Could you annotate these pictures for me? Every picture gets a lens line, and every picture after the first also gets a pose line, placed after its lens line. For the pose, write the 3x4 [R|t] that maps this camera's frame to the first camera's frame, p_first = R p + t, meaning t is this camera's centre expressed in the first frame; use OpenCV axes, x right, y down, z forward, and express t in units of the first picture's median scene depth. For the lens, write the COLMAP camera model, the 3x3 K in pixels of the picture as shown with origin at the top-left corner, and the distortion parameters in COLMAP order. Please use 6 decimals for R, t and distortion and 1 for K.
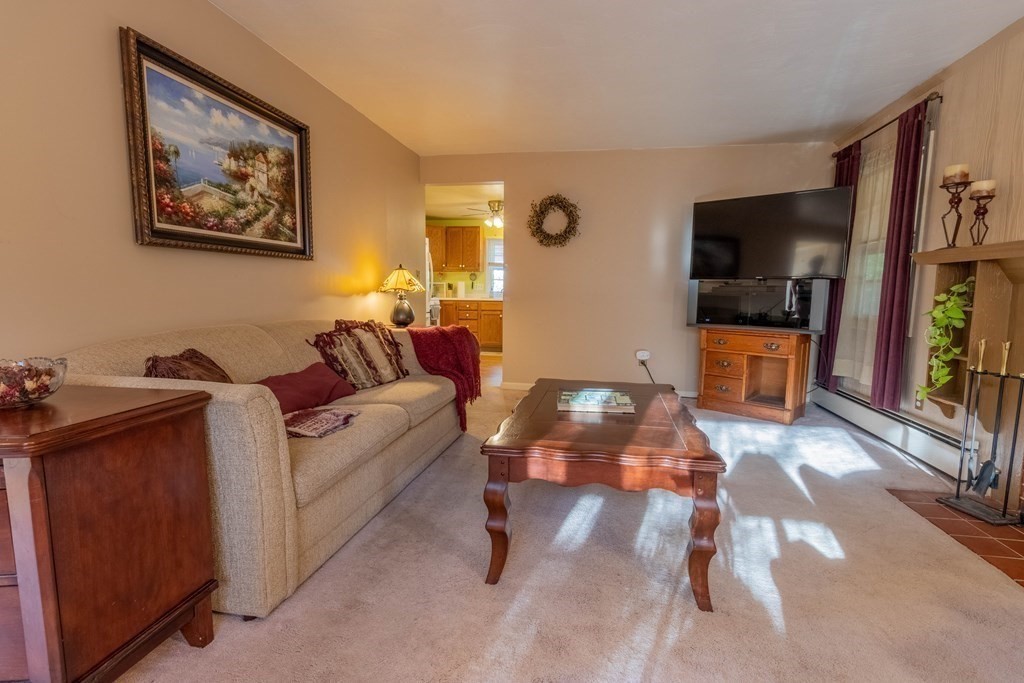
lens RADIAL K [[472.7, 0, 519.8], [0, 472.7, 341.2], [0, 0, 1]] dist [0.003181, 0.000769]
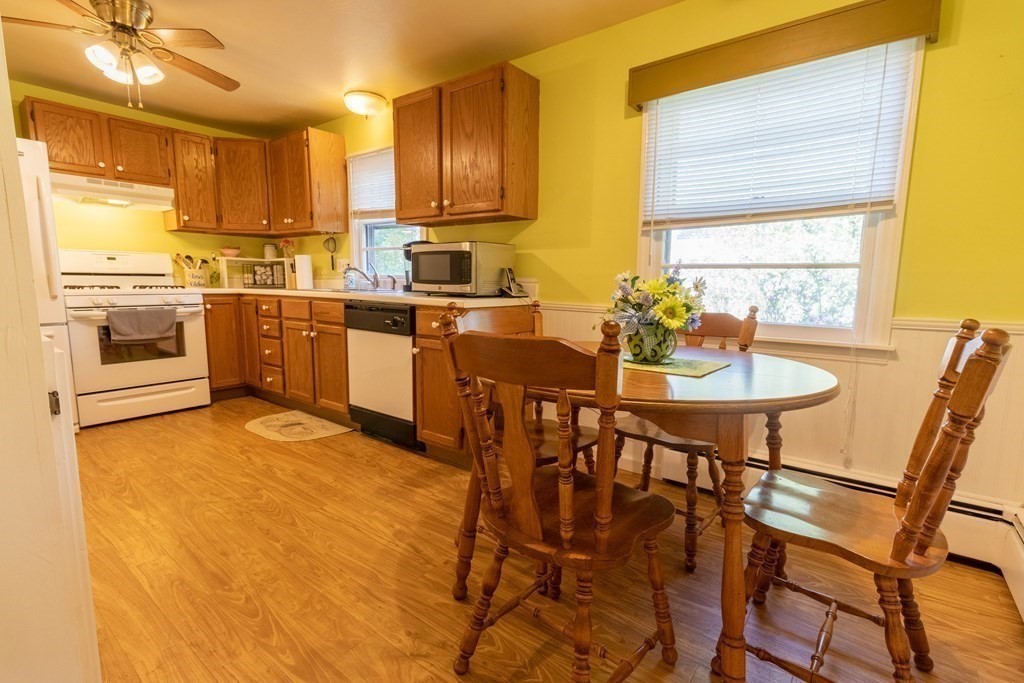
lens RADIAL K [[472.7, 0, 519.4], [0, 472.7, 342.9], [0, 0, 1]] dist [0.003181, 0.000769]
pose [[0.884483, 0.058621, -0.462874, 0.840352], [-0.046907, 0.998222, 0.036789, -0.186201], [0.464208, -0.010827, 0.885660, 1.925539]]
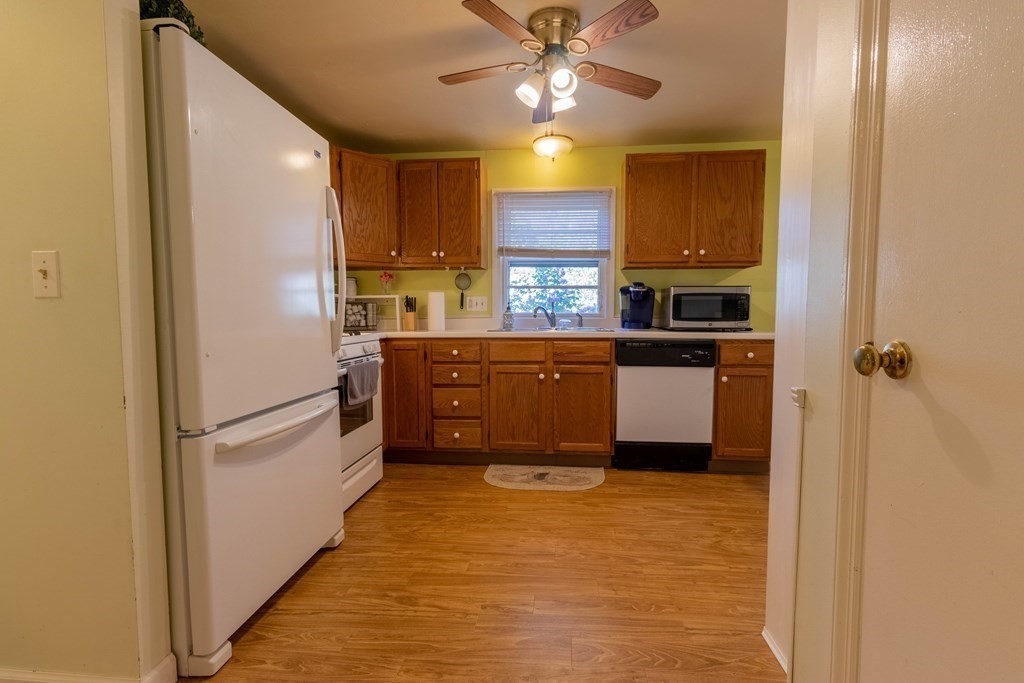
lens RADIAL K [[472.7, 0, 519.1], [0, 472.7, 343.4], [0, 0, 1]] dist [0.003181, 0.000769]
pose [[0.997930, -0.020019, 0.061107, -0.217347], [0.022320, 0.999059, -0.037195, -0.178861], [-0.060305, 0.038482, 0.997438, 1.634314]]
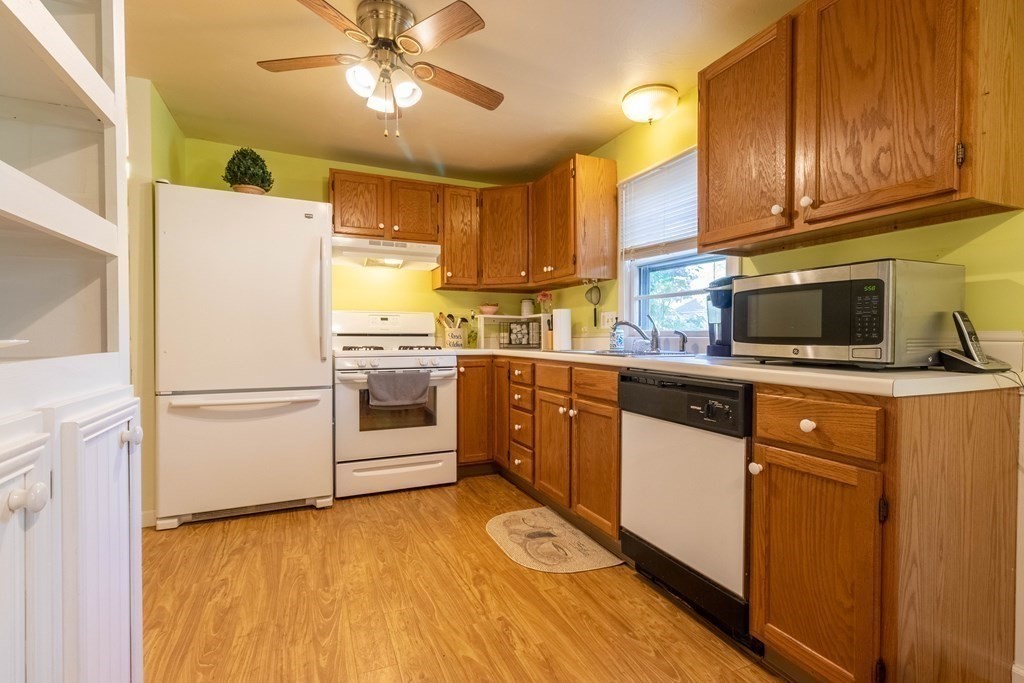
lens RADIAL K [[472.7, 0, 521.4], [0, 472.7, 343.6], [0, 0, 1]] dist [0.003181, 0.000769]
pose [[0.557830, -0.000047, -0.829955, 0.528980], [-0.077587, 0.995618, -0.052205, -0.210829], [0.826321, 0.093515, 0.555382, 2.145059]]
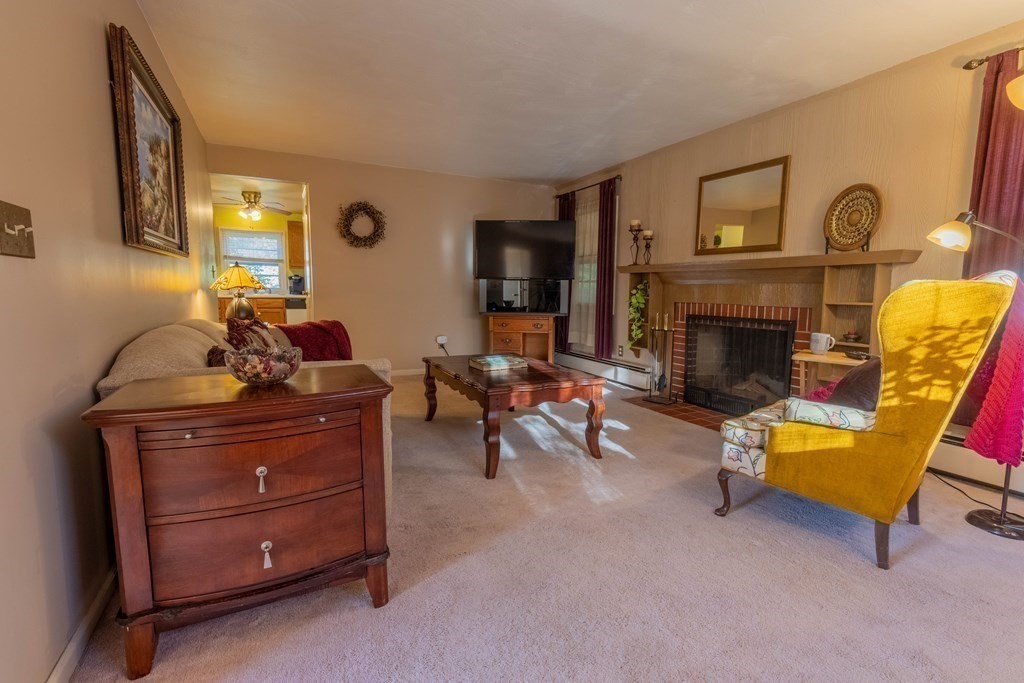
lens RADIAL K [[472.7, 0, 517.2], [0, 472.7, 339.4], [0, 0, 1]] dist [0.003181, 0.000769]
pose [[0.803509, -0.067705, 0.591430, -0.465573], [0.063283, 0.997596, 0.028226, 0.009326], [-0.591919, 0.014747, 0.805862, -0.164051]]
